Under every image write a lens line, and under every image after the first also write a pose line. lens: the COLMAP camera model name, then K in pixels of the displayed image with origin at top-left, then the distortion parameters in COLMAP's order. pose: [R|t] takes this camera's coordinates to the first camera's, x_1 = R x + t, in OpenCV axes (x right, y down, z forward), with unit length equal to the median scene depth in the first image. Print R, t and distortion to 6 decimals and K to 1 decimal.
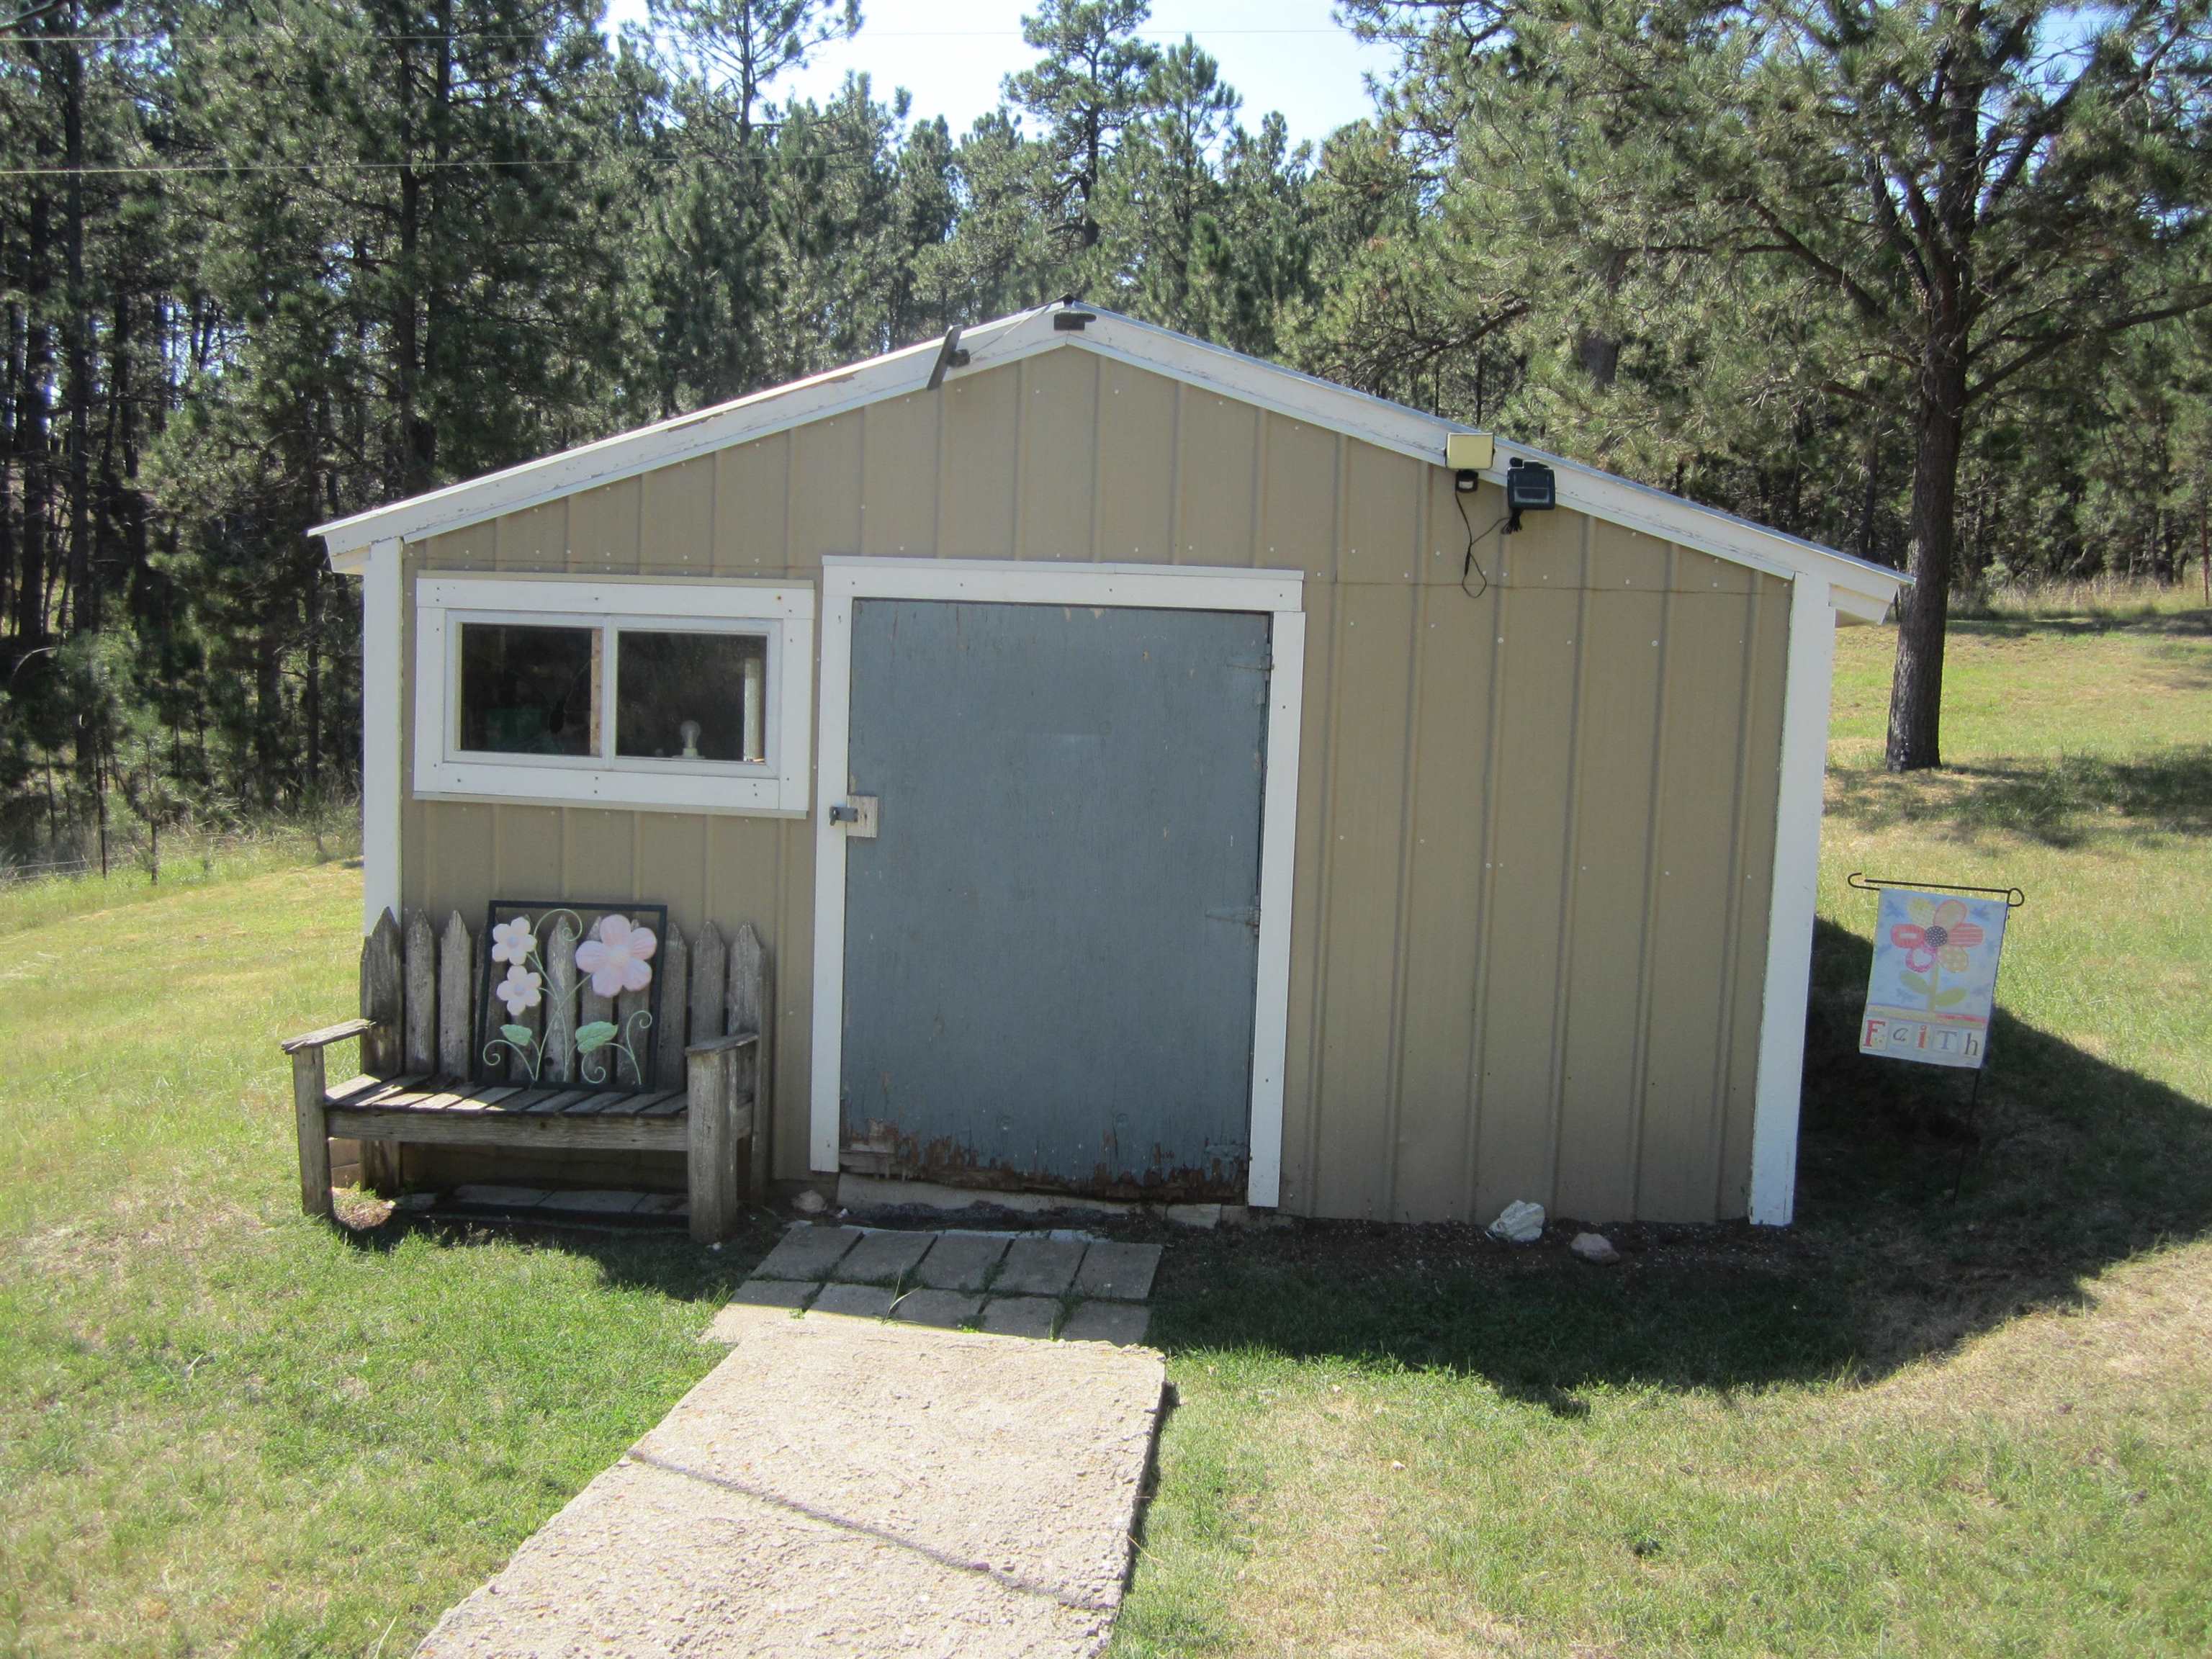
lens RADIAL K [[1789.9, 0, 1106.0], [0, 1789.9, 829.5], [0, 0, 1]] dist [-0.046721, 0.002190]
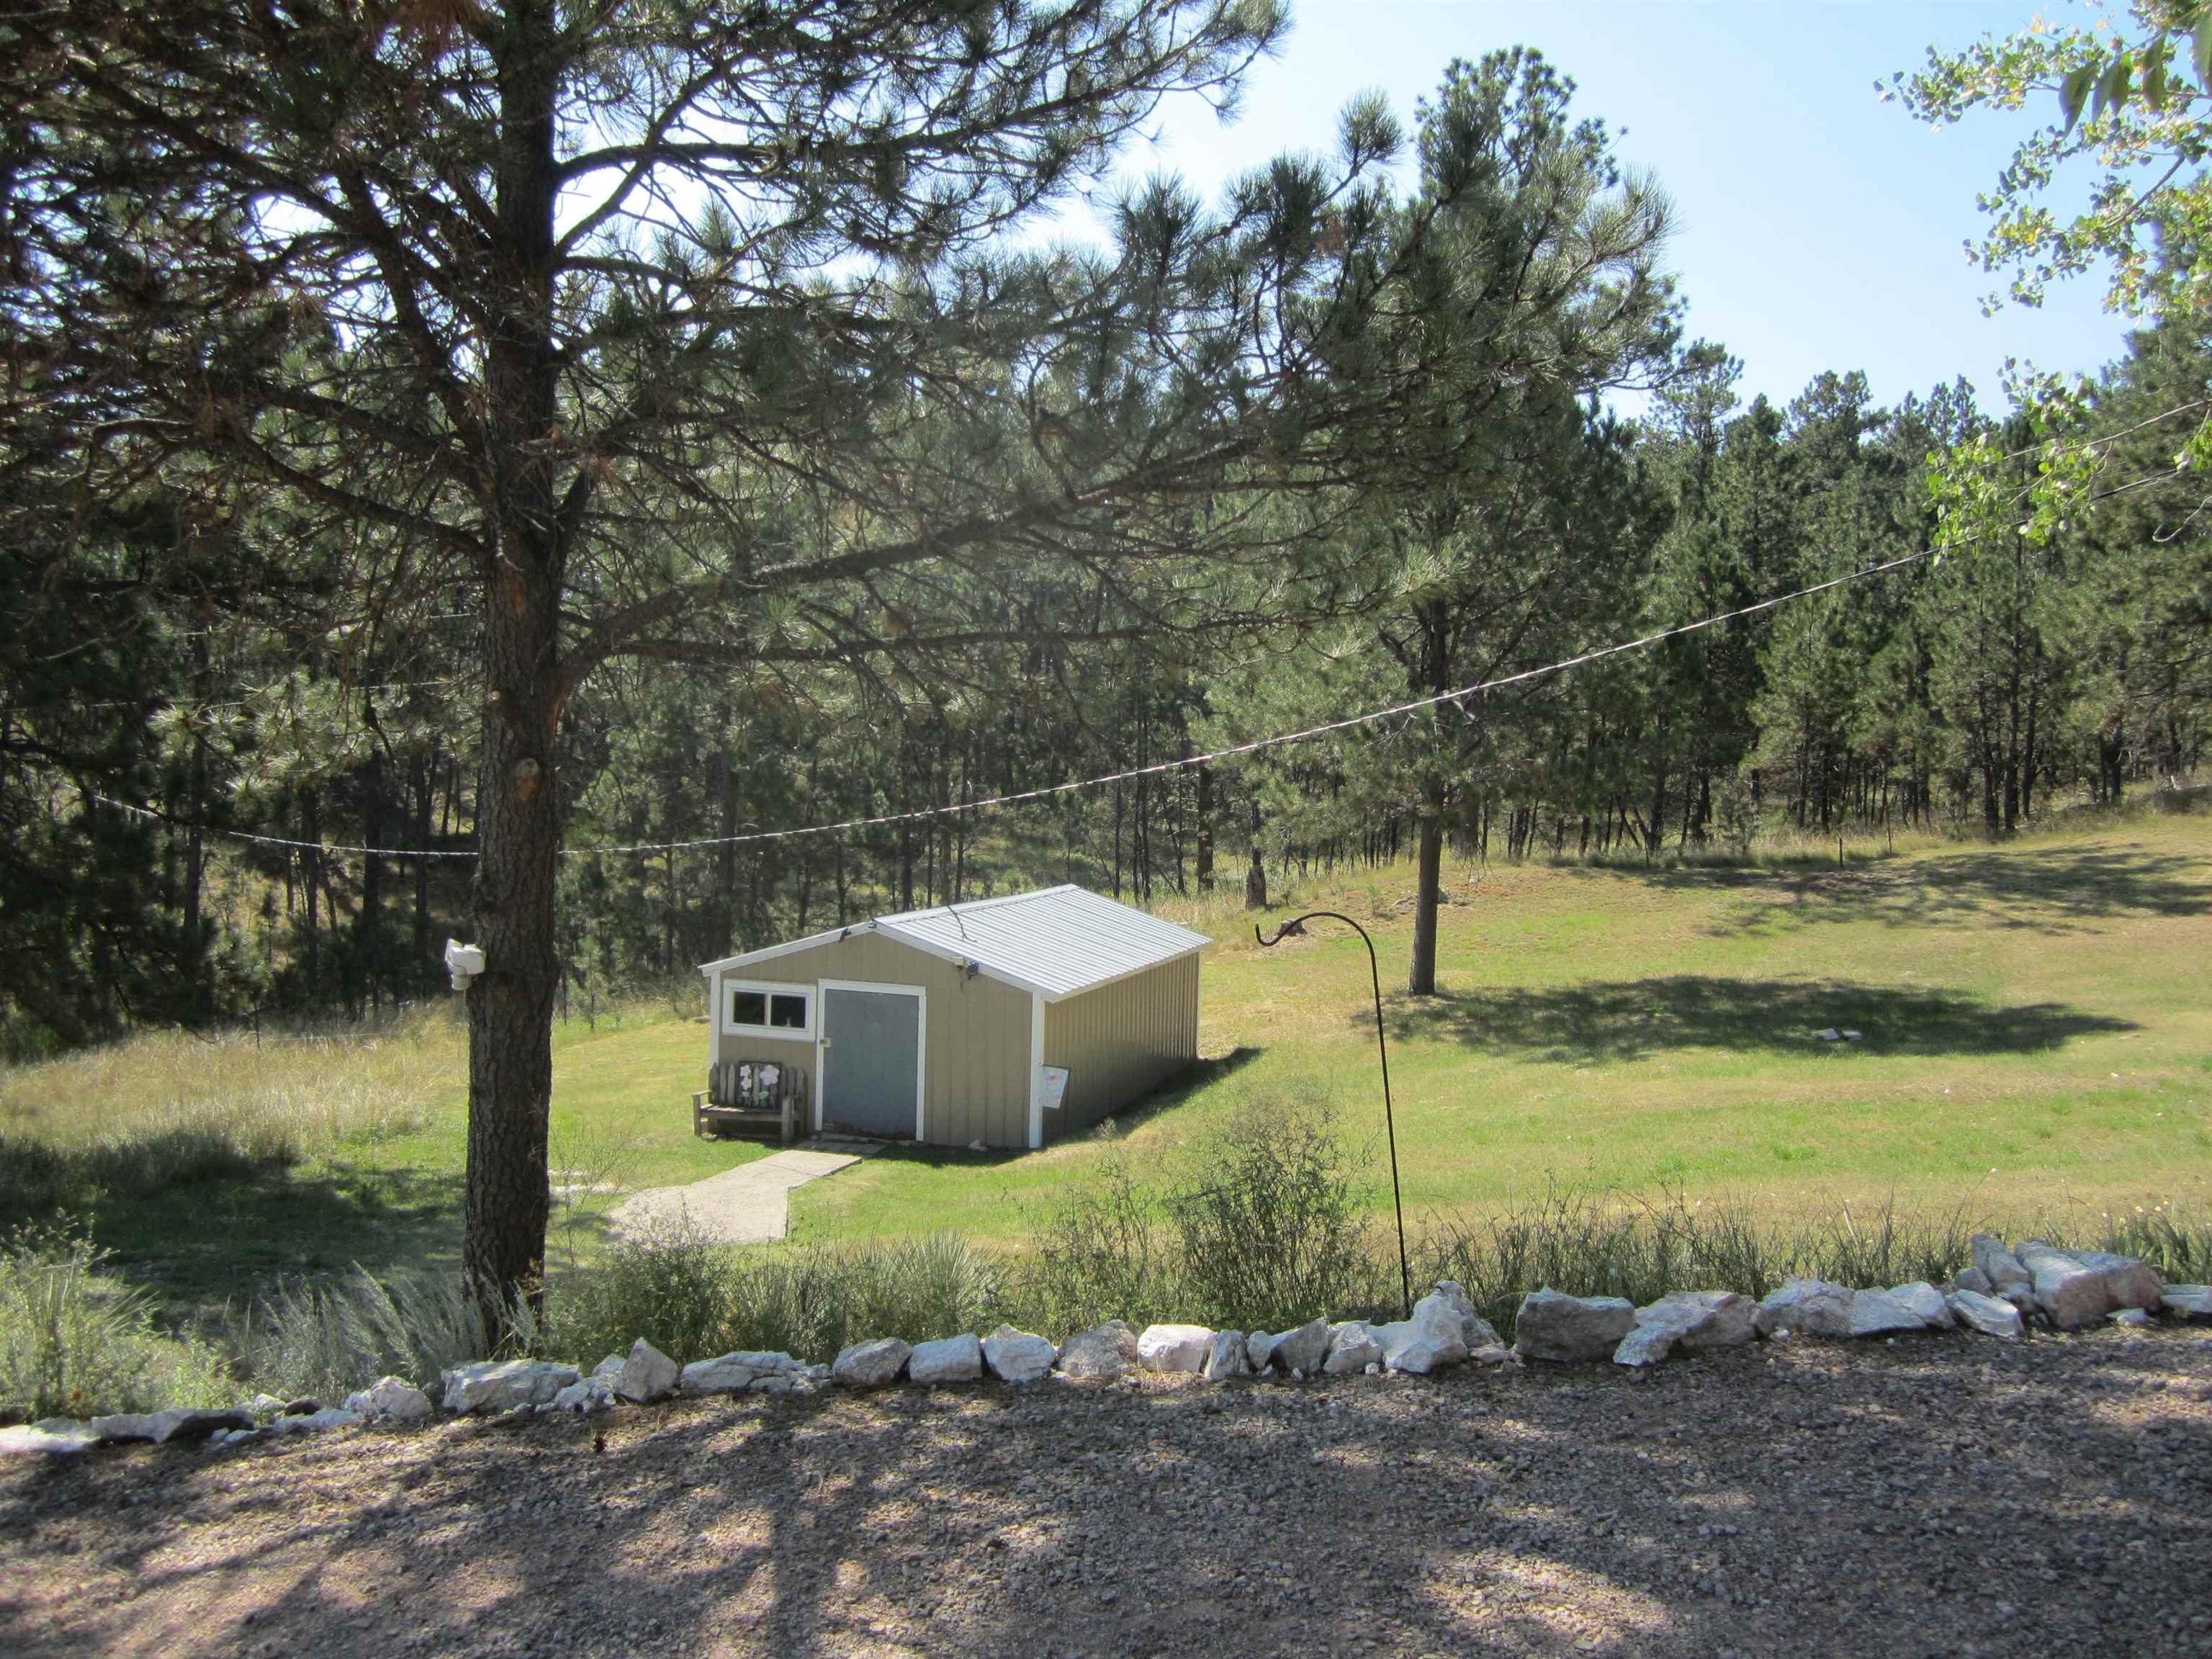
lens RADIAL K [[1789.9, 0, 1106.0], [0, 1789.9, 829.5], [0, 0, 1]] dist [-0.046721, 0.002190]
pose [[0.986818, -0.002626, -0.161814, 1.143857], [-0.007788, 0.997939, -0.063692, -0.235258], [0.161648, 0.064112, 0.984764, -2.923577]]
